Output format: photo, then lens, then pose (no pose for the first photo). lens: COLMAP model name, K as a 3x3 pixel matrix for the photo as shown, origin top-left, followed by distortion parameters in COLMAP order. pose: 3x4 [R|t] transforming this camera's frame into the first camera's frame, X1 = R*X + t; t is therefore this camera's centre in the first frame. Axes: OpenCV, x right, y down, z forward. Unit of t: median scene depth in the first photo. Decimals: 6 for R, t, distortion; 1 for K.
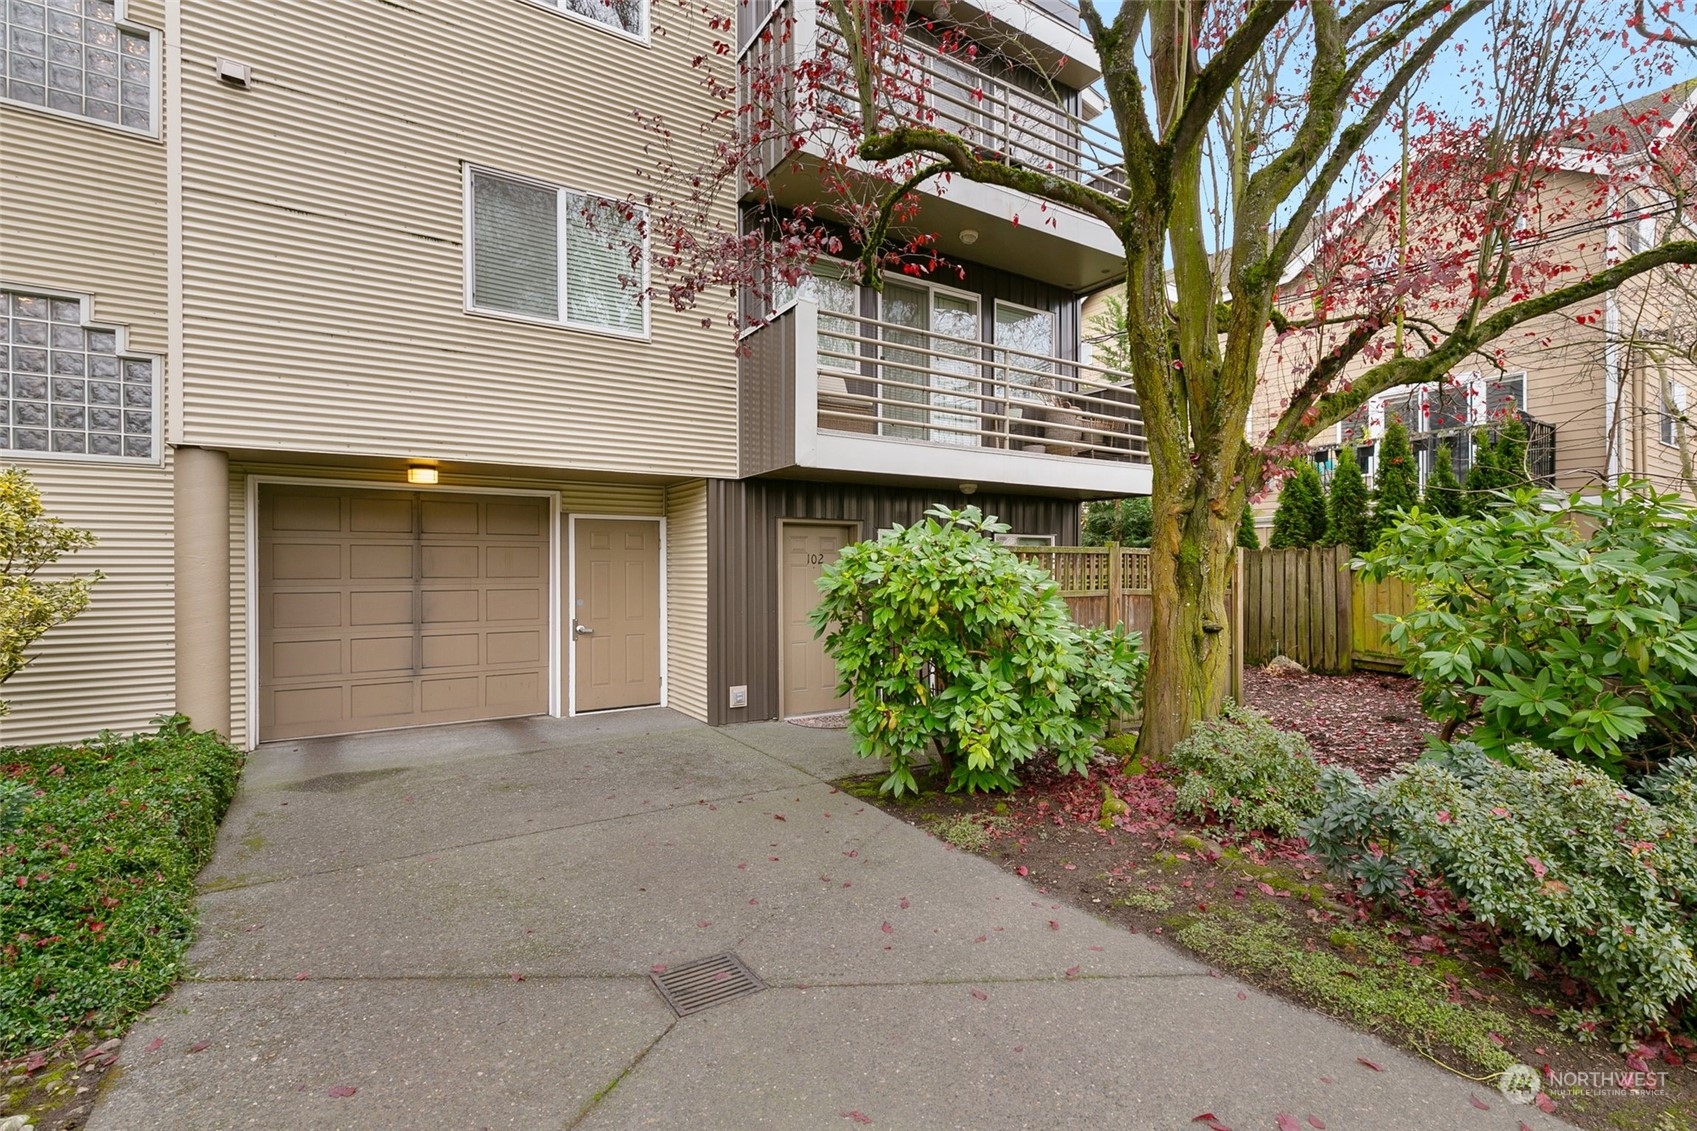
lens RADIAL K [[762.1, 0, 895.5], [0, 762.1, 577.1], [0, 0, 1]] dist [0.005204, 0.000362]
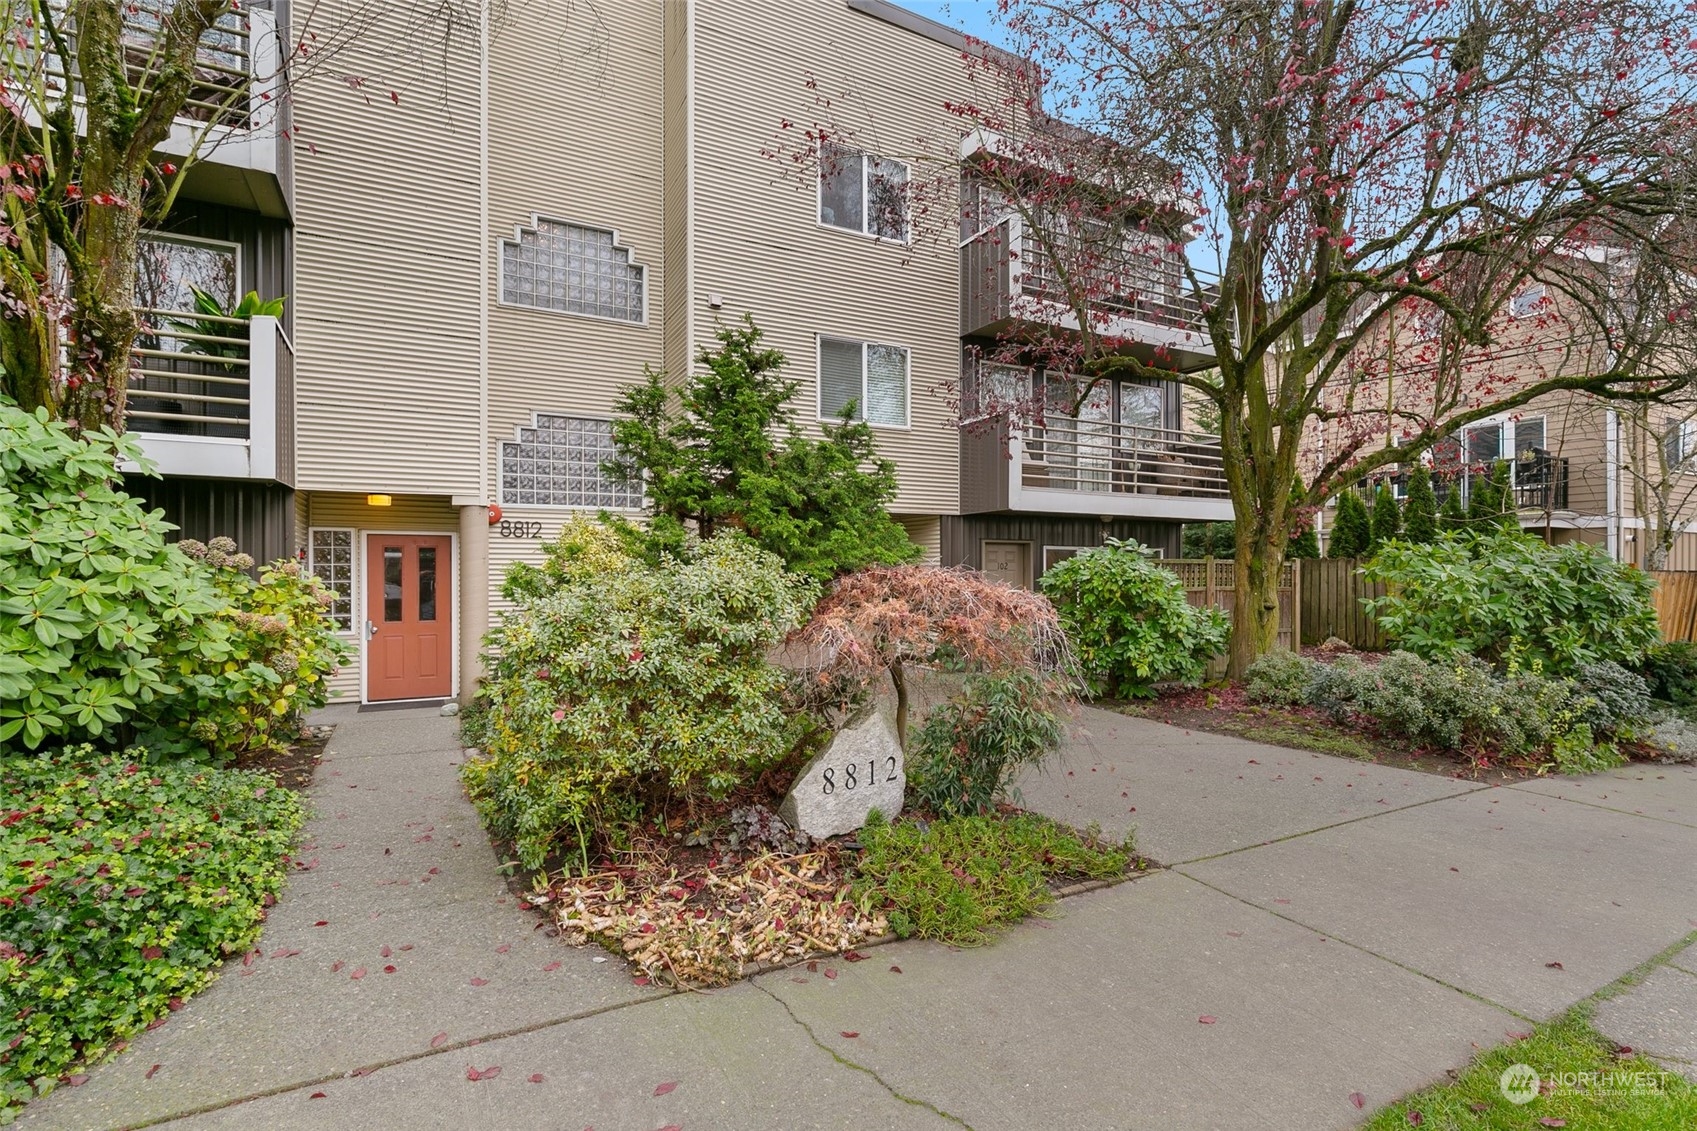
lens RADIAL K [[827.9, 0, 873.2], [0, 827.9, 578.0], [0, 0, 1]] dist [-0.002957, -0.000373]
pose [[0.995947, 0.002916, -0.089898, -0.316079], [-0.003119, 0.999993, -0.002122, 0.005441], [0.089891, 0.002394, 0.995949, -0.953866]]
